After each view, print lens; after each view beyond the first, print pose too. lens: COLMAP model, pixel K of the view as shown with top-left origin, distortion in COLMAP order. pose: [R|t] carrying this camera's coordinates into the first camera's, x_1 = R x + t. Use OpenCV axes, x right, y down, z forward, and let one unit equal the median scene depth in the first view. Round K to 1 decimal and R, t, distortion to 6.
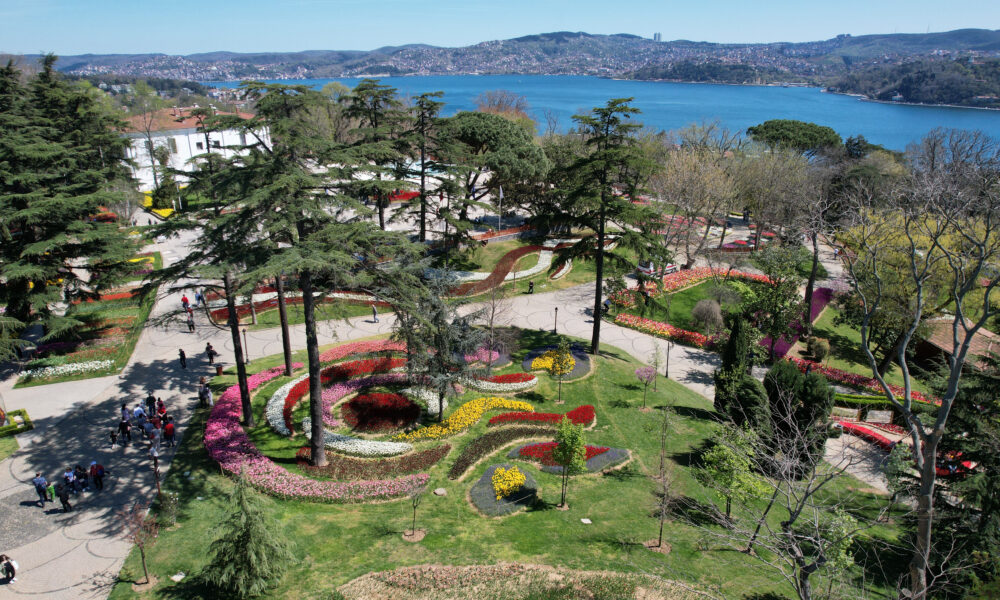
lens RADIAL K [[688.8, 0, 500.0], [0, 688.8, 300.0], [0, 0, 1]] dist [-0.080683, 0.101522]
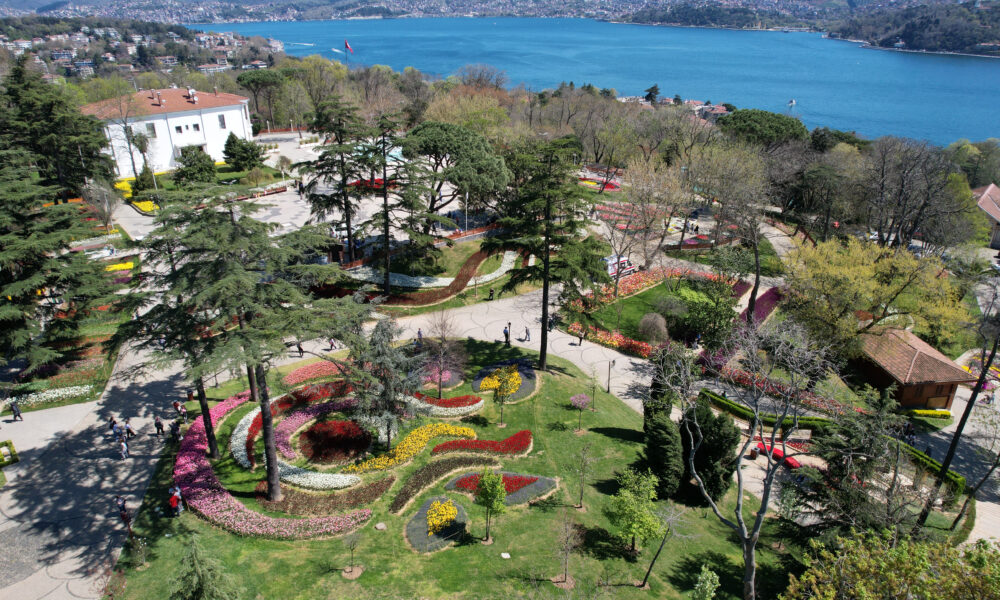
lens RADIAL K [[688.8, 0, 500.0], [0, 688.8, 300.0], [0, 0, 1]] dist [-0.080683, 0.101522]
pose [[0.999985, 0.001088, 0.005416, 0.080503], [-0.001513, 0.996859, 0.079181, -0.142029], [-0.005312, -0.079188, 0.996846, -0.077623]]
